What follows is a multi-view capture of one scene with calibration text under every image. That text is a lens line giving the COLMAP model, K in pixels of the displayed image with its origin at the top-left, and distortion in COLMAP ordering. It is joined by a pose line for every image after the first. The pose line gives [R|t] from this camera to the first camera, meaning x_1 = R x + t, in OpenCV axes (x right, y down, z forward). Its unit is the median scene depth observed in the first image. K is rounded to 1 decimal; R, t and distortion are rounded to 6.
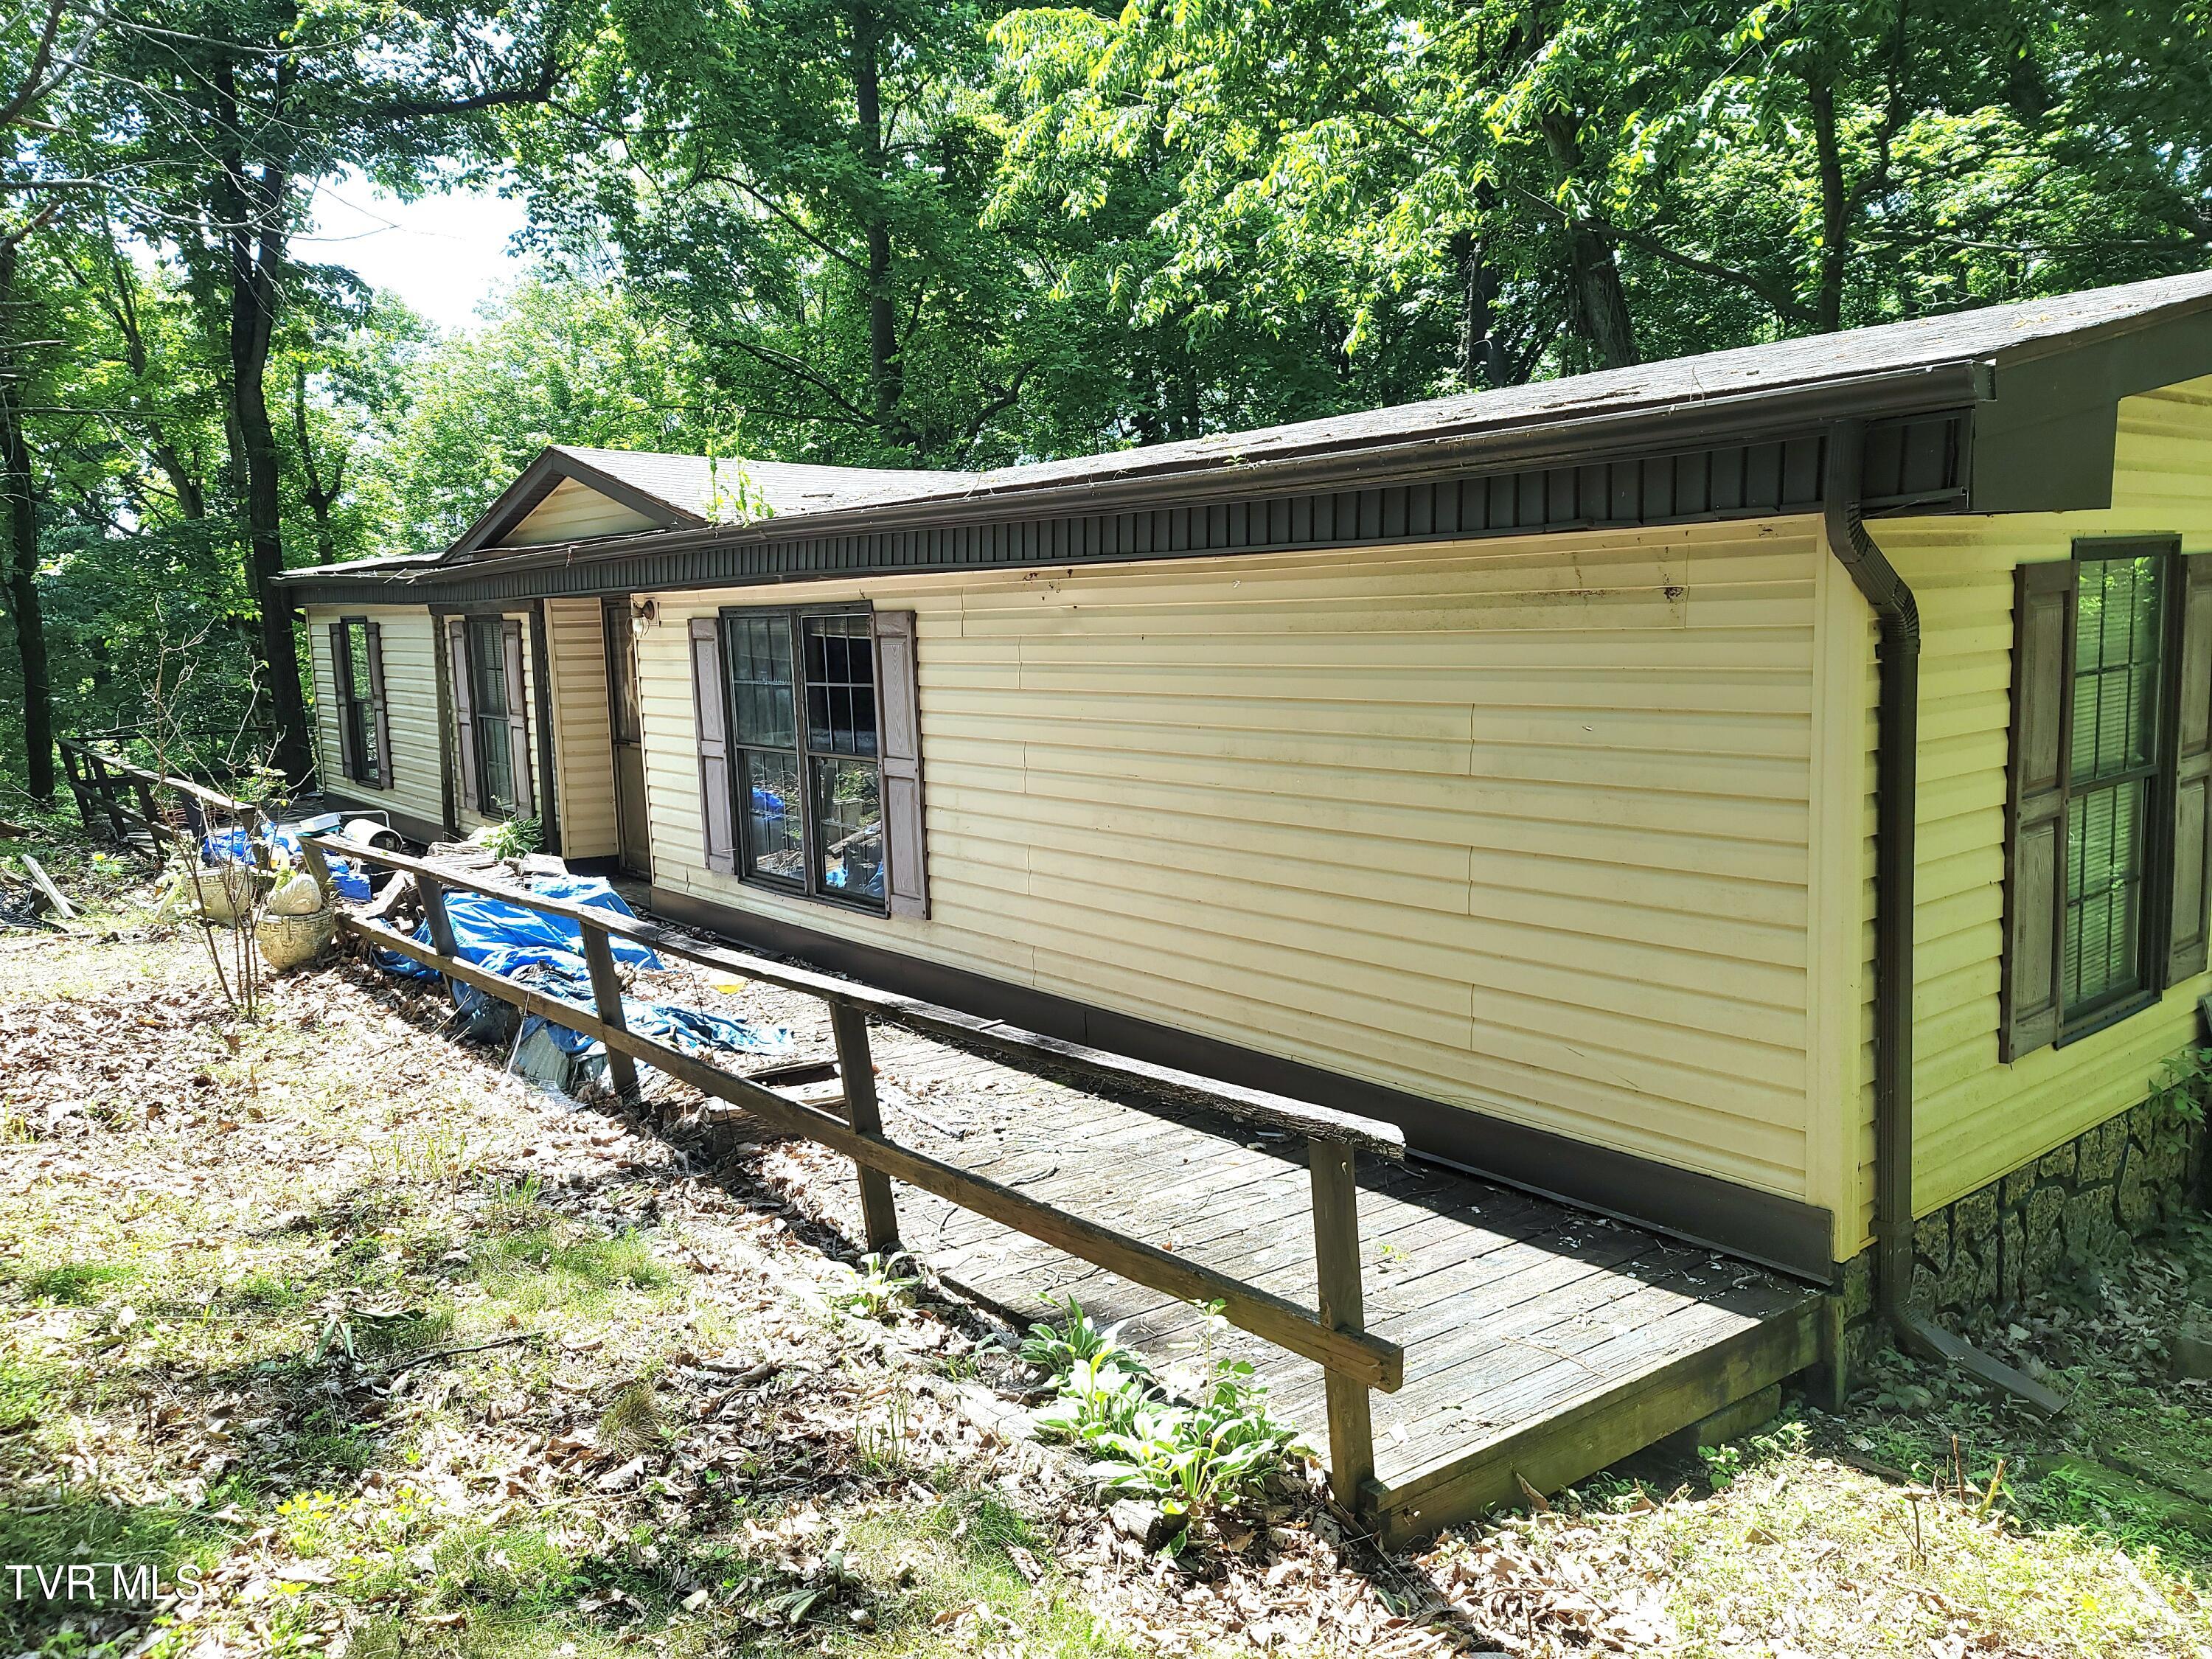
lens RADIAL K [[1609.7, 0, 1106.0], [0, 1609.7, 829.5], [0, 0, 1]] dist [0.073137, -0.054108]
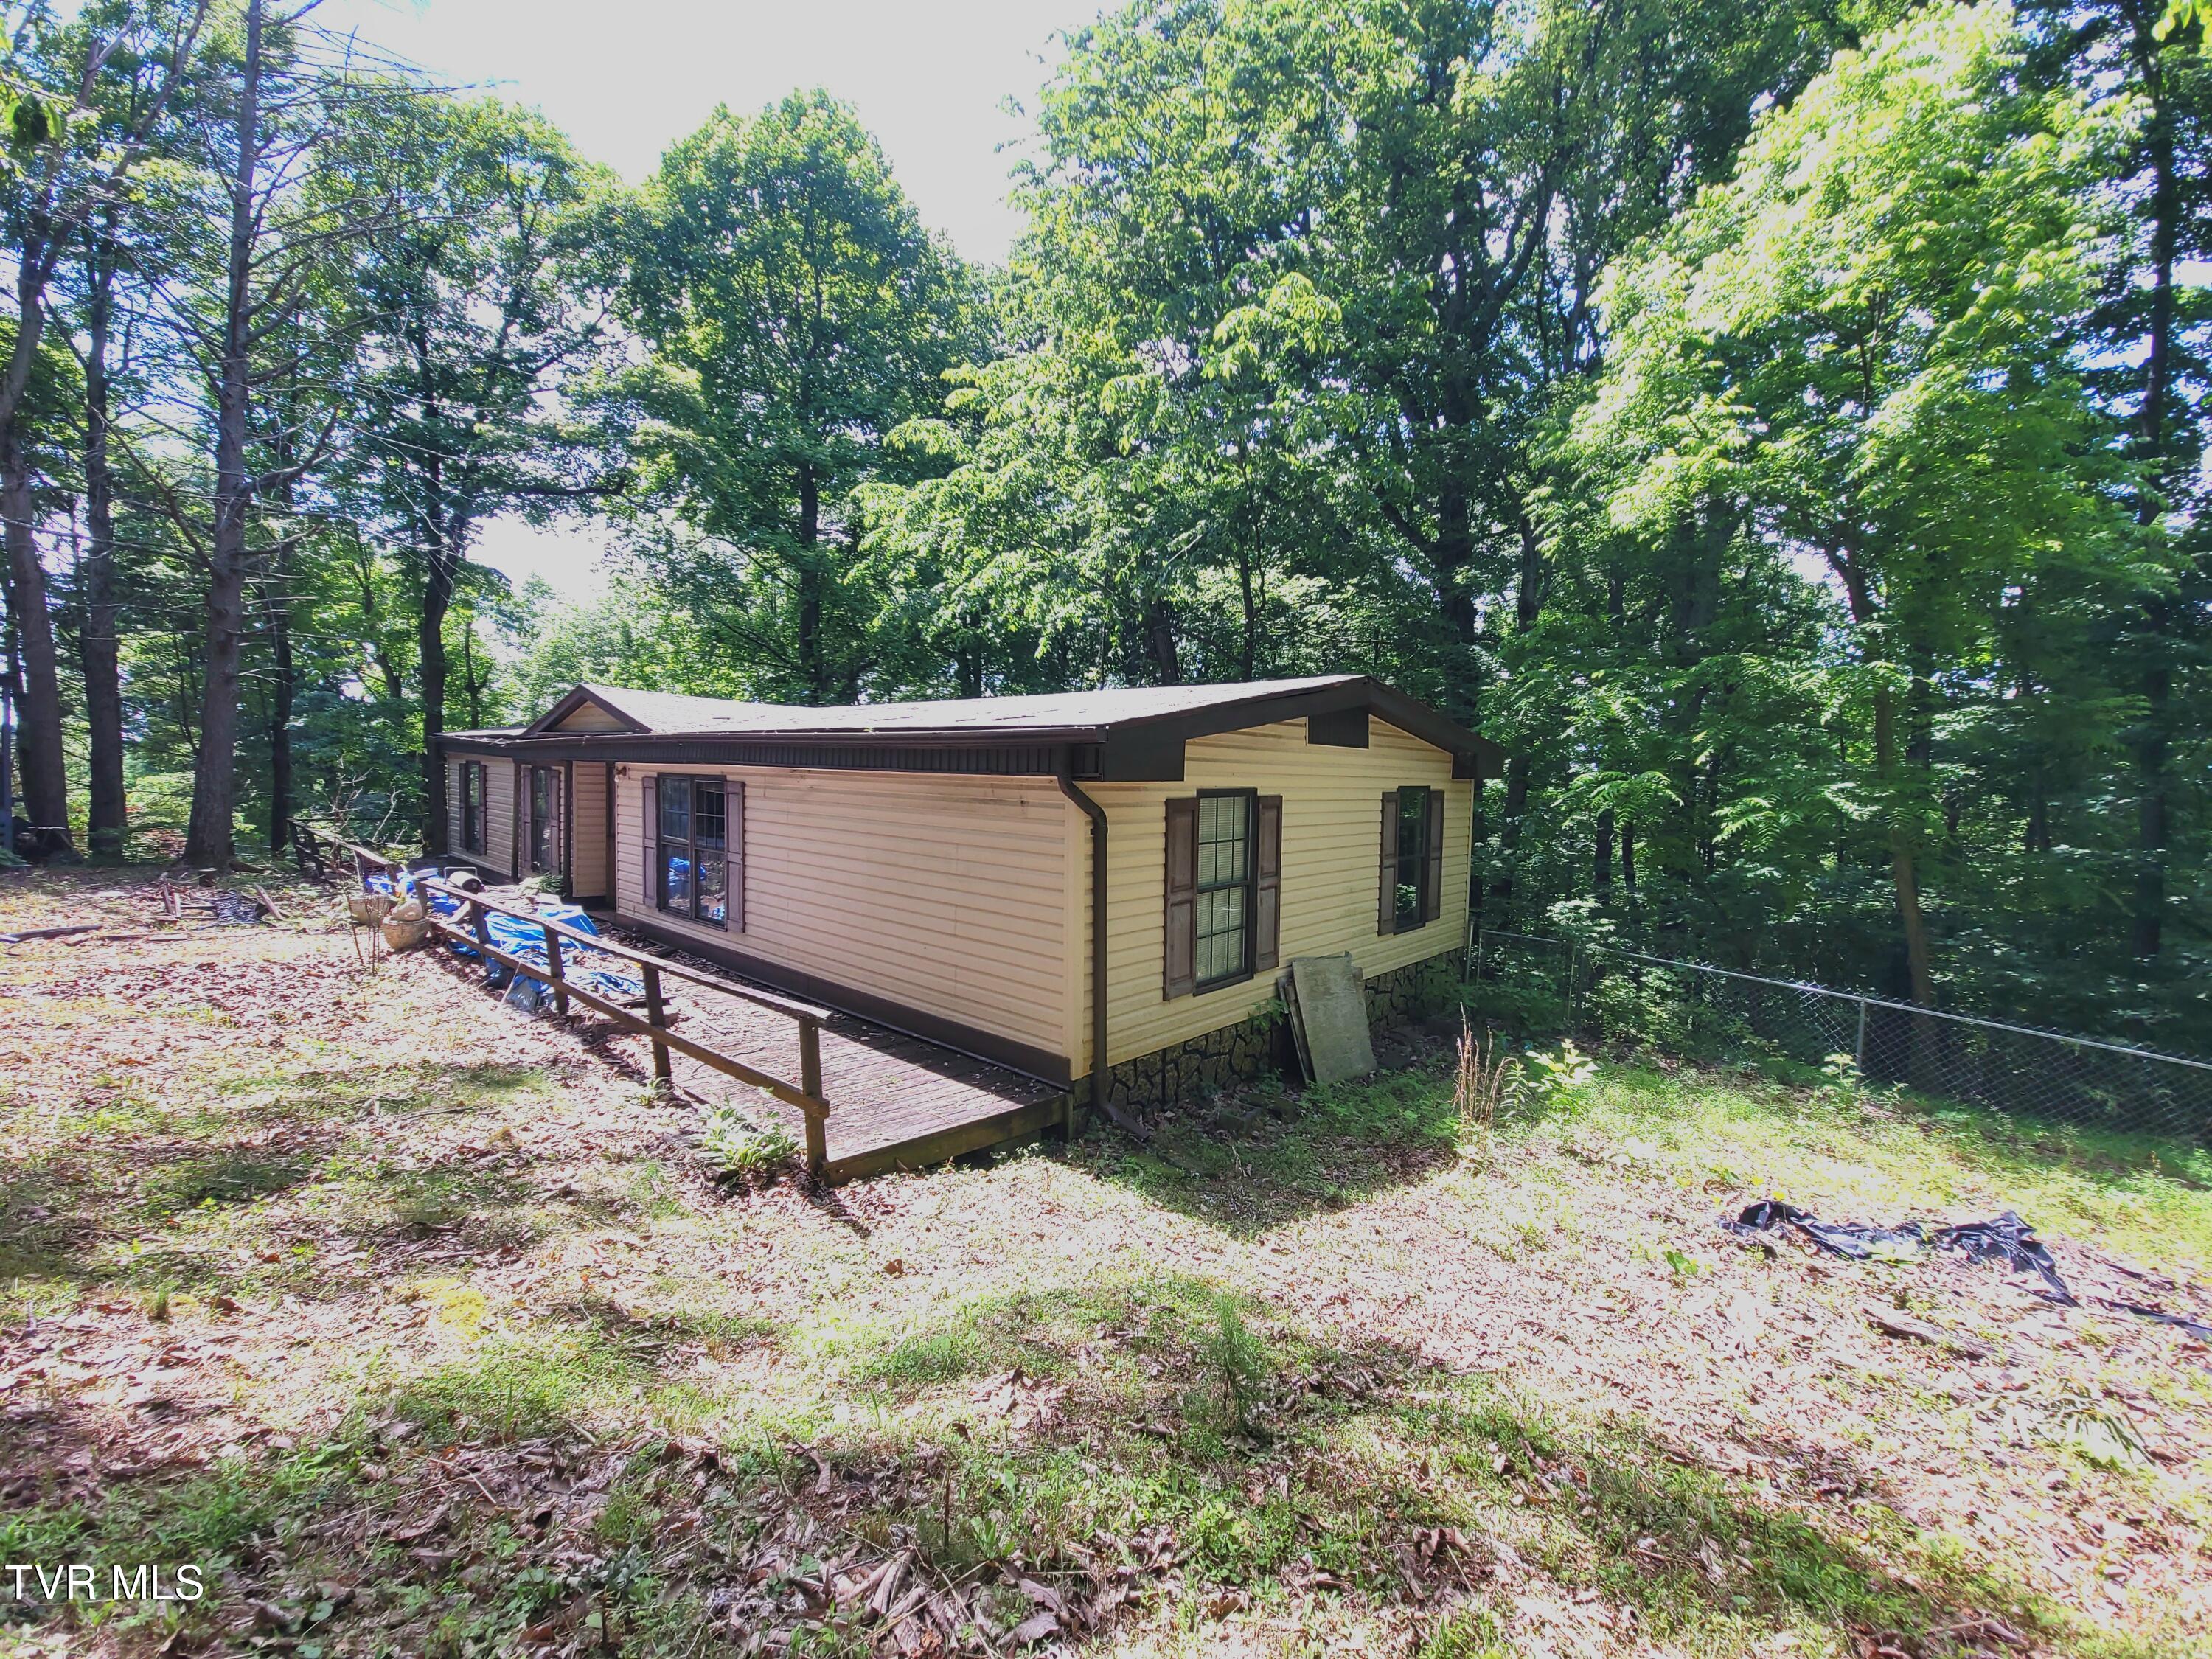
lens RADIAL K [[889.7, 0, 1105.9], [0, 889.7, 822.9], [0, 0, 1]] dist [0.000493, -0.000207]
pose [[0.984608, 0.049212, 0.167704, 0.149643], [-0.035658, 0.995920, -0.082897, -0.005743], [-0.171100, 0.075641, 0.982346, -0.199714]]
